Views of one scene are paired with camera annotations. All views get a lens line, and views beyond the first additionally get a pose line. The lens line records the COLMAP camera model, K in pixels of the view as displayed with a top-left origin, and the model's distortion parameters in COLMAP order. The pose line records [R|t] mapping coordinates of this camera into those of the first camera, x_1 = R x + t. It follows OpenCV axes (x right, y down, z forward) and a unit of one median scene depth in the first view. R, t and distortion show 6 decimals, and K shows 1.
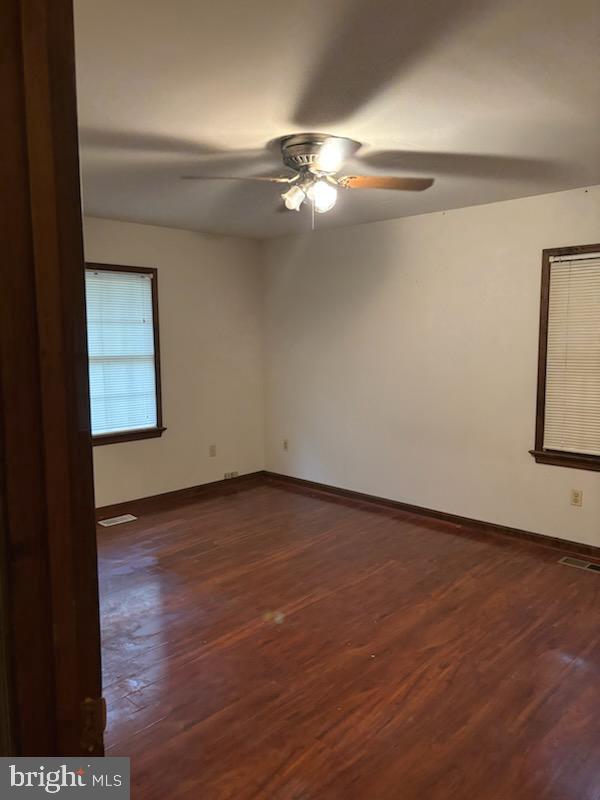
lens RADIAL K [[627.9, 0, 300.0], [0, 627.9, 400.0], [0, 0, 1]] dist [0.024725, -0.001741]
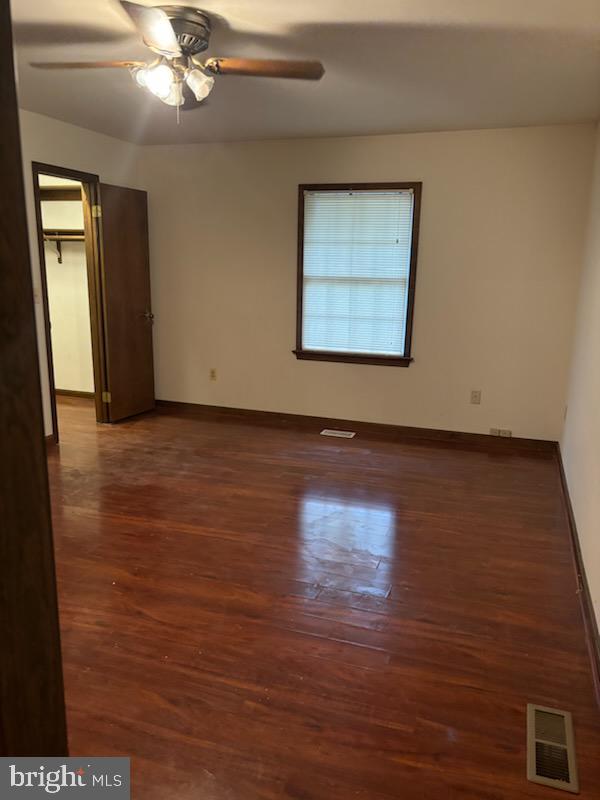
lens RADIAL K [[611.3, 0, 300.7], [0, 611.3, 413.9], [0, 0, 1]] dist [0.038598, -0.006219]
pose [[0.404972, 0.235468, -0.883489, 0.603434], [-0.120116, 0.971597, 0.203893, -0.046614], [0.906405, 0.023550, 0.421753, 0.507434]]
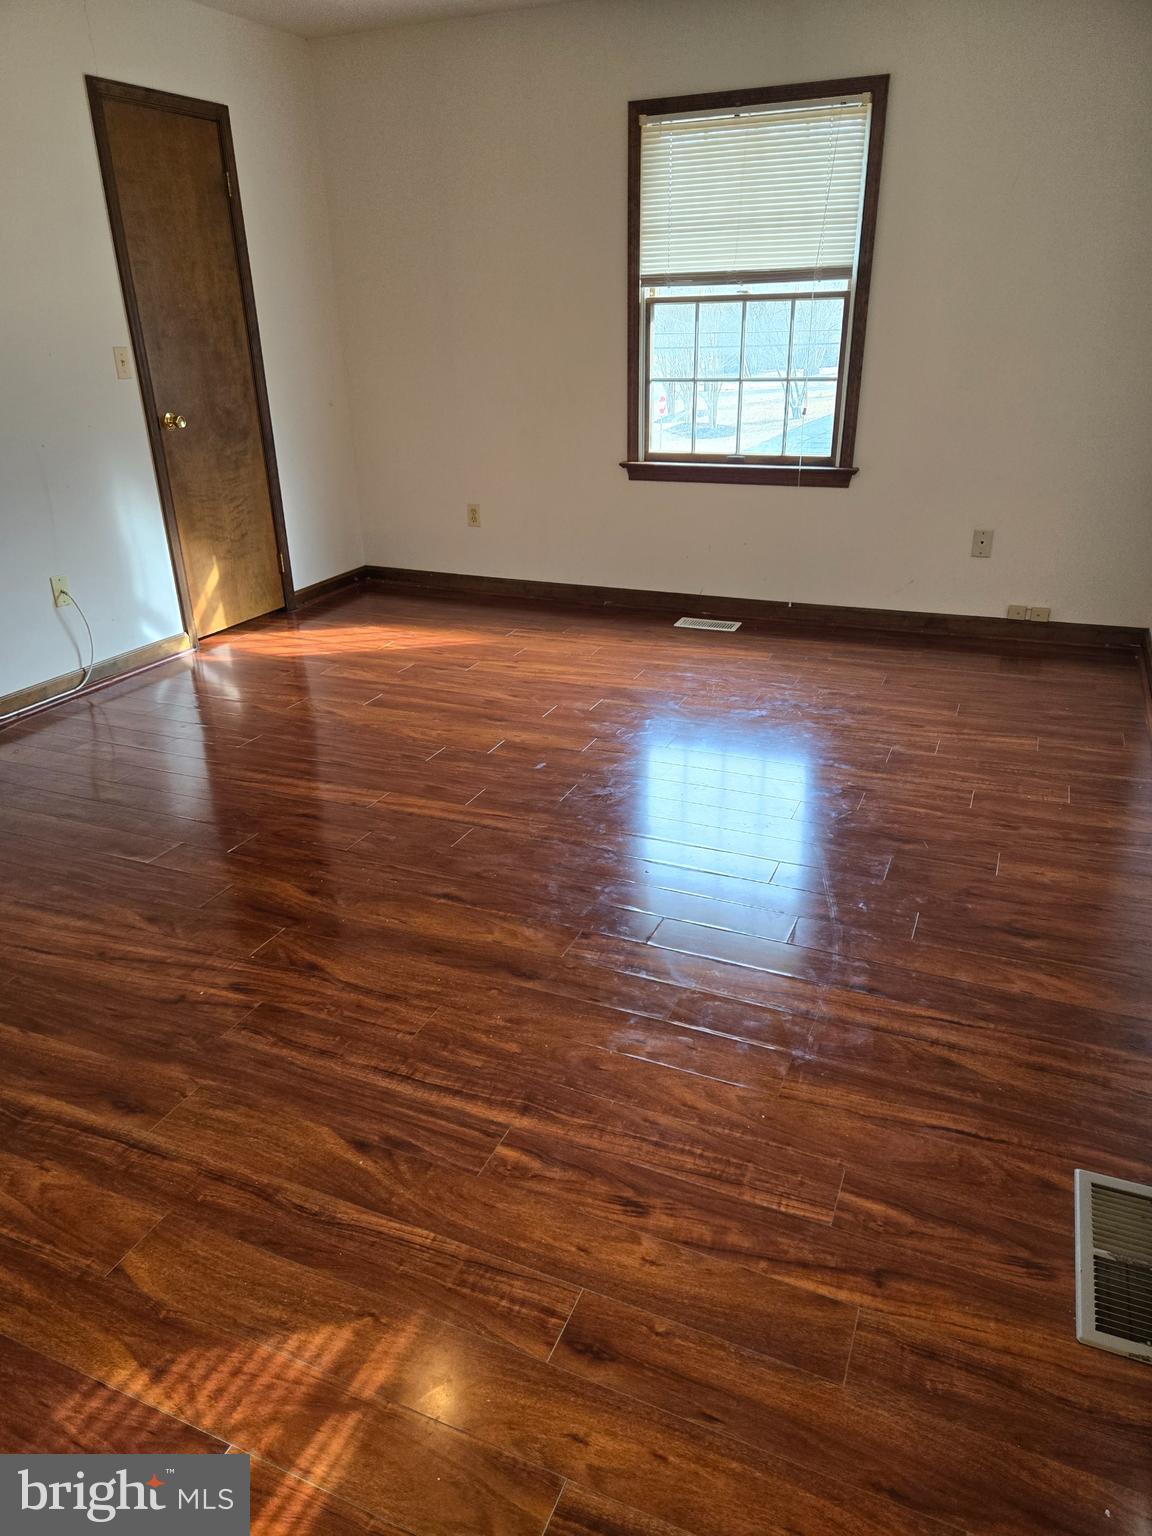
lens RADIAL K [[1026.2, 0, 568.0], [0, 1026.2, 790.1], [0, 0, 1]] dist [0.035959, -0.002410]
pose [[0.334336, 0.391513, -0.857285, 0.528112], [-0.083894, 0.918383, 0.386698, -0.019725], [0.938713, -0.057366, 0.339894, 0.563719]]
